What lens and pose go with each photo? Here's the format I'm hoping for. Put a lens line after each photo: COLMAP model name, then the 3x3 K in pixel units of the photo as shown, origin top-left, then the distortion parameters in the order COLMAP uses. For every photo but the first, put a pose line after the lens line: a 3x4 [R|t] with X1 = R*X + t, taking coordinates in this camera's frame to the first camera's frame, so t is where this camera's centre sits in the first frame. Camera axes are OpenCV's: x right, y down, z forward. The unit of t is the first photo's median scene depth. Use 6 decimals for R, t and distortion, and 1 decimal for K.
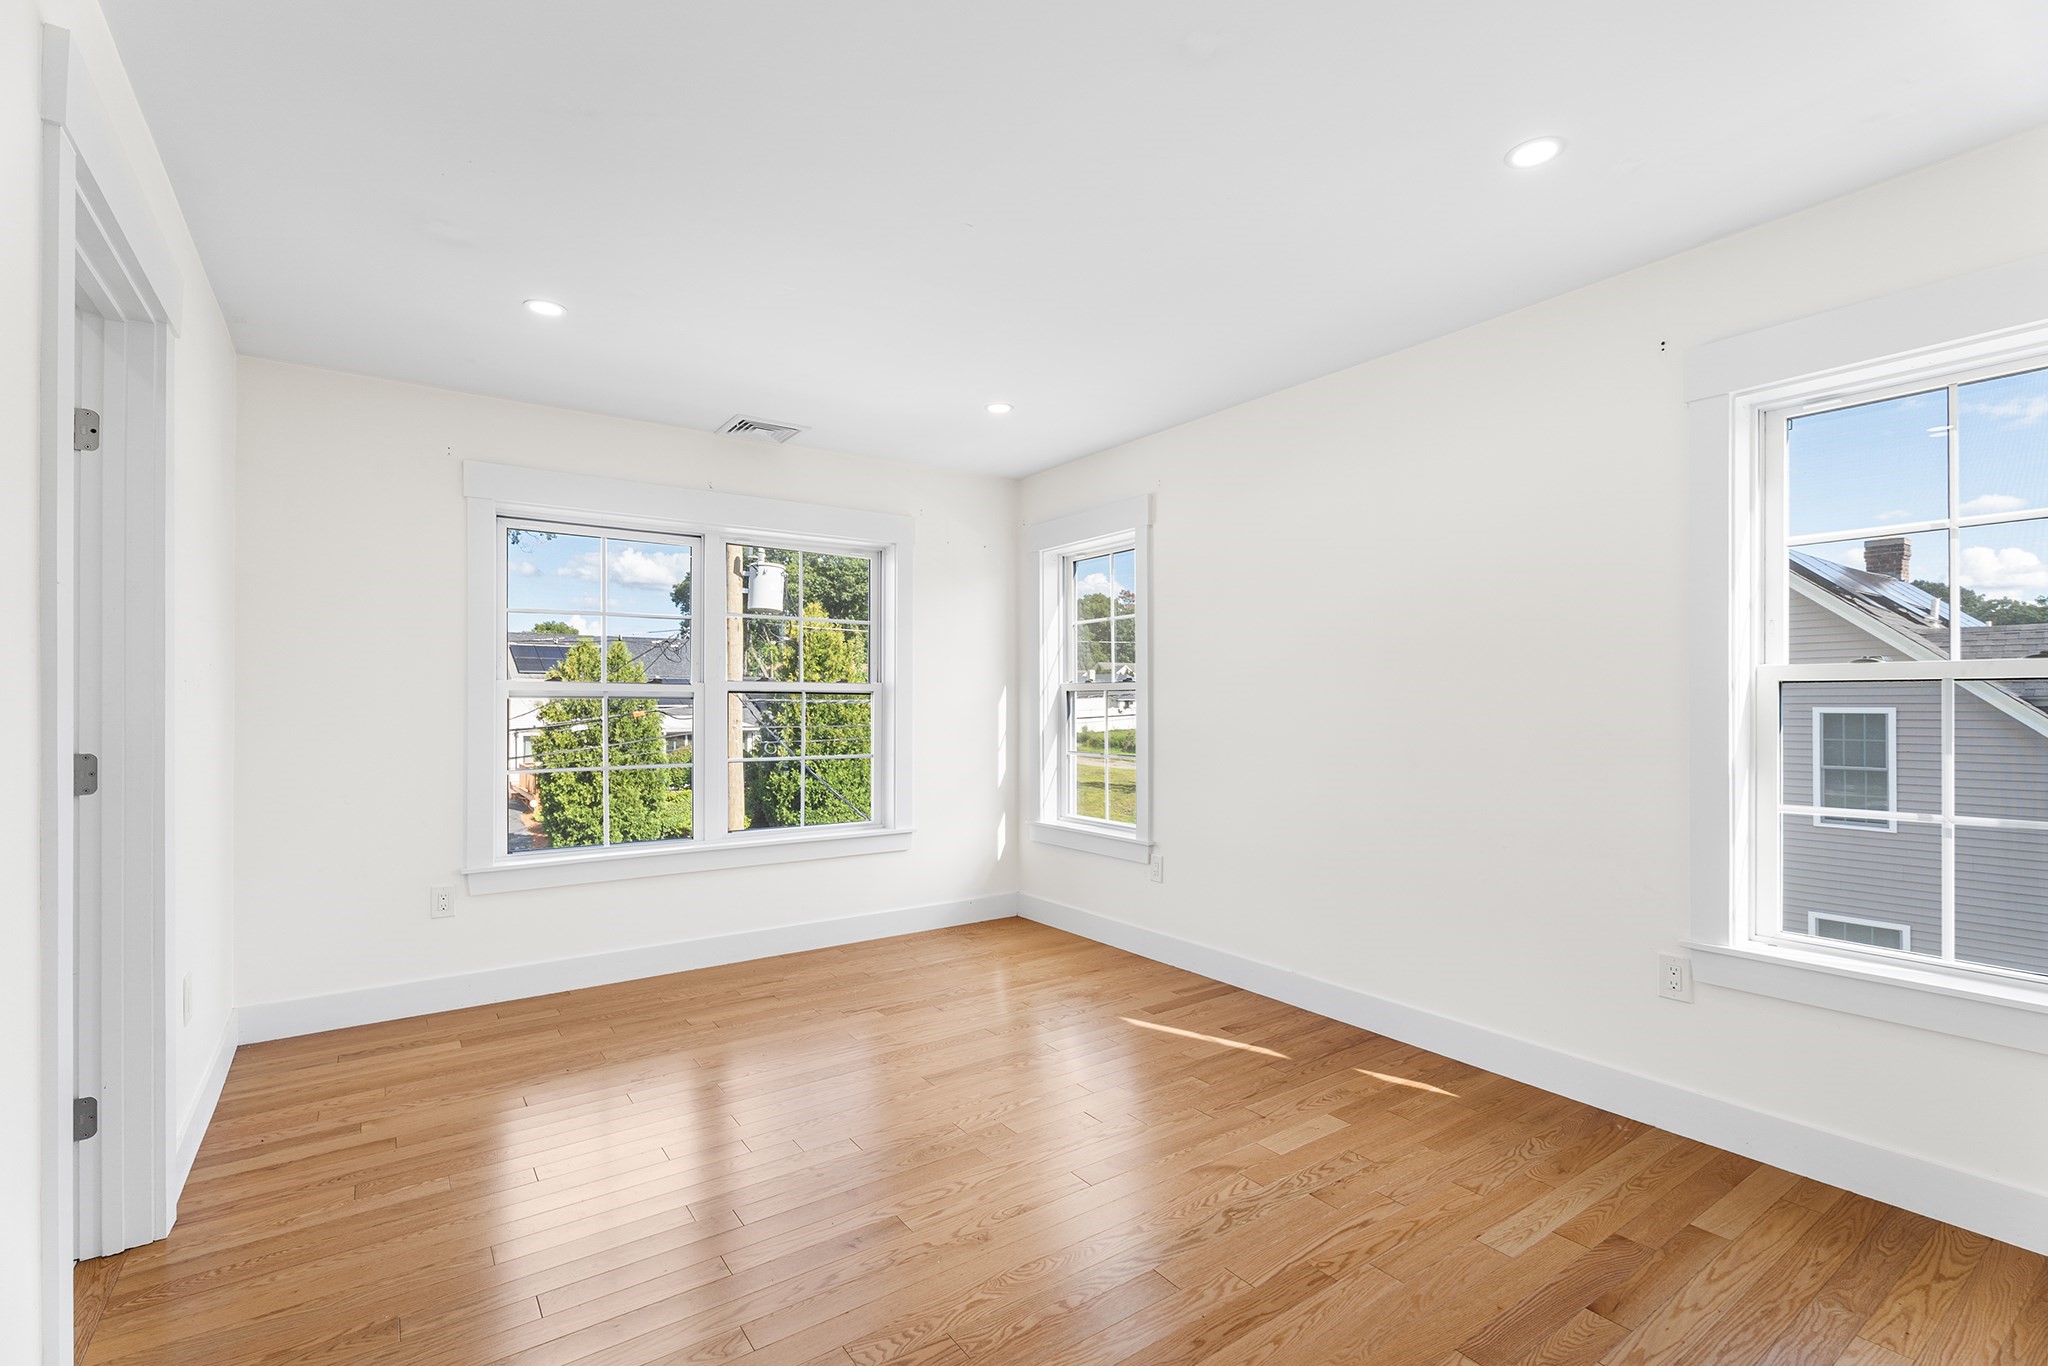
lens RADIAL K [[914.3, 0, 1018.4], [0, 914.3, 690.5], [0, 0, 1]] dist [0.002685, 0.000575]
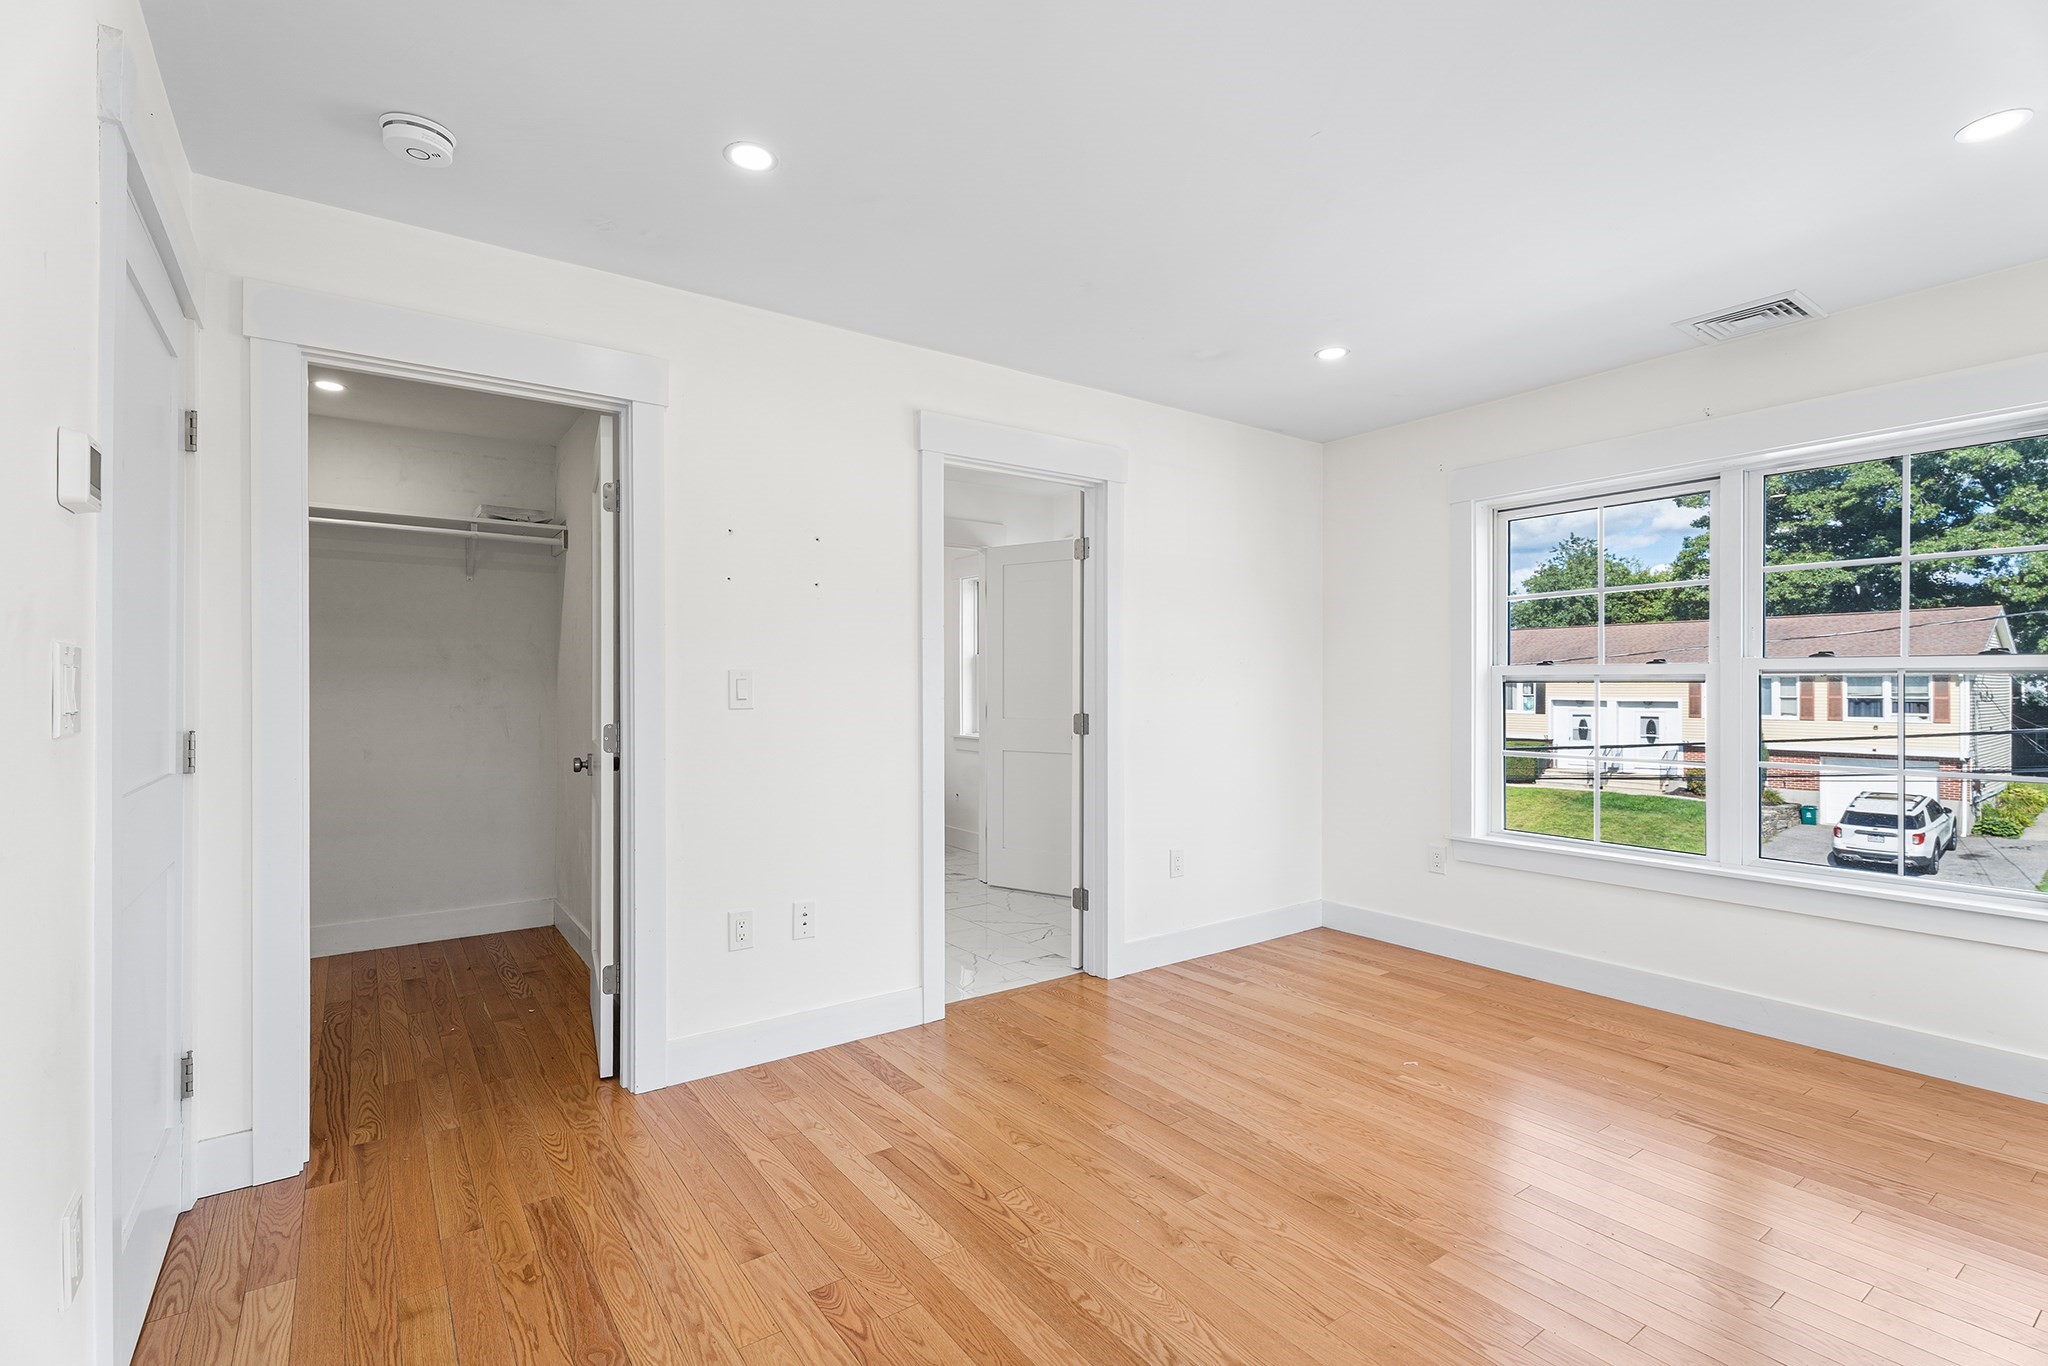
lens RADIAL K [[914.3, 0, 1027.8], [0, 914.3, 689.6], [0, 0, 1]] dist [0.002685, 0.000575]
pose [[0.014549, -0.001746, -0.999893, 0.603190], [0.012927, 0.999915, -0.001558, 0.013717], [0.999811, -0.012903, 0.014570, 0.553493]]
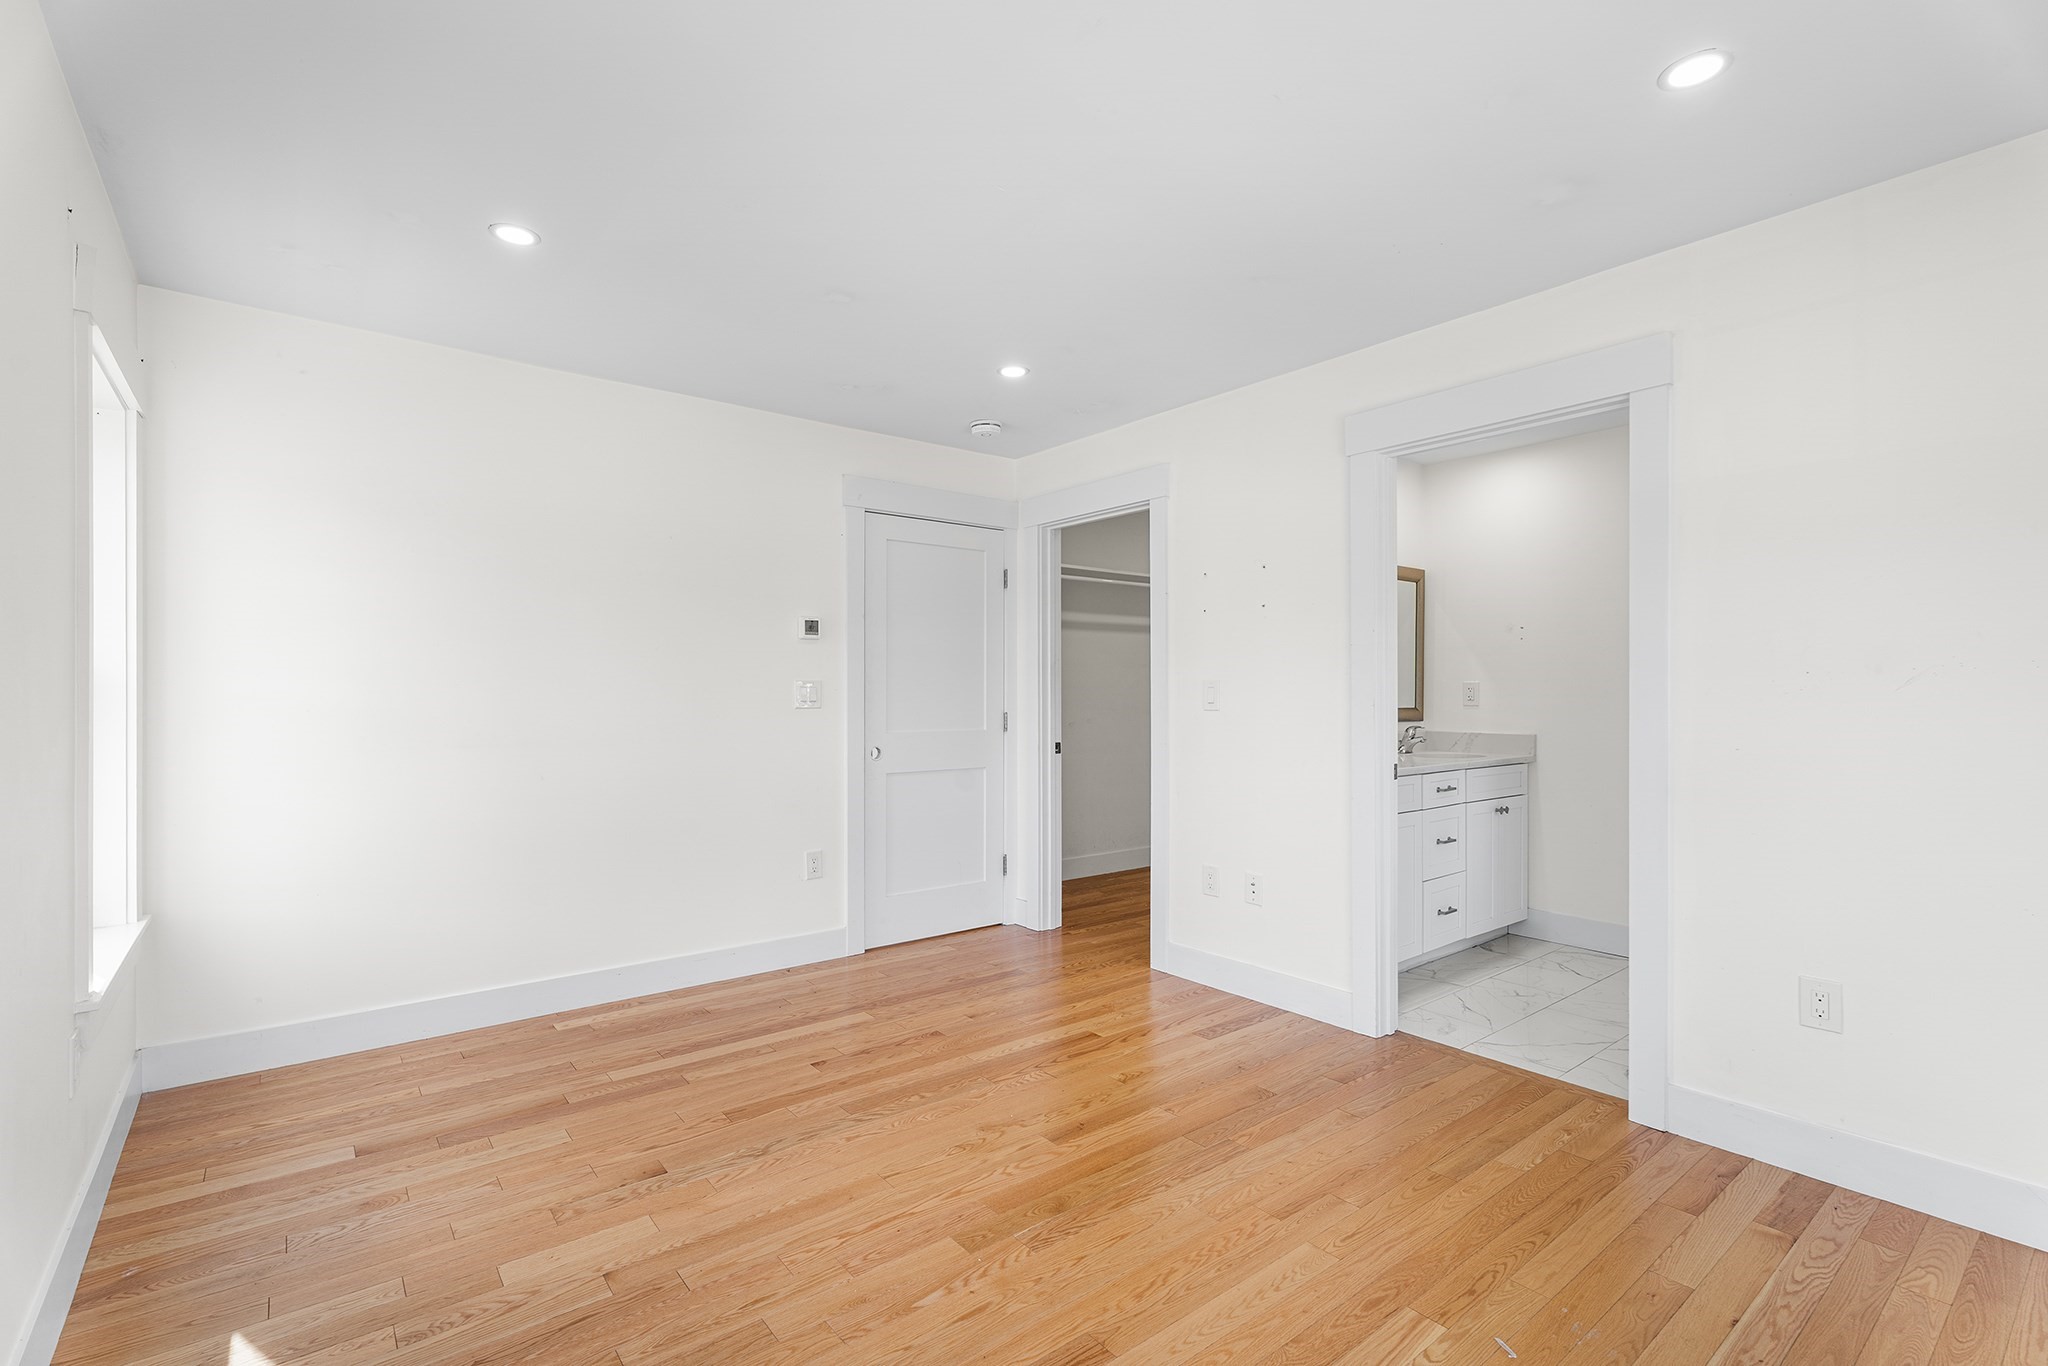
lens RADIAL K [[914.3, 0, 1038.9], [0, 914.3, 693.6], [0, 0, 1]] dist [0.002685, 0.000575]
pose [[-0.996593, -0.000073, -0.082476, -0.010347], [0.000896, 0.999931, -0.011703, 0.016435], [0.082471, -0.011737, -0.996524, 1.485686]]
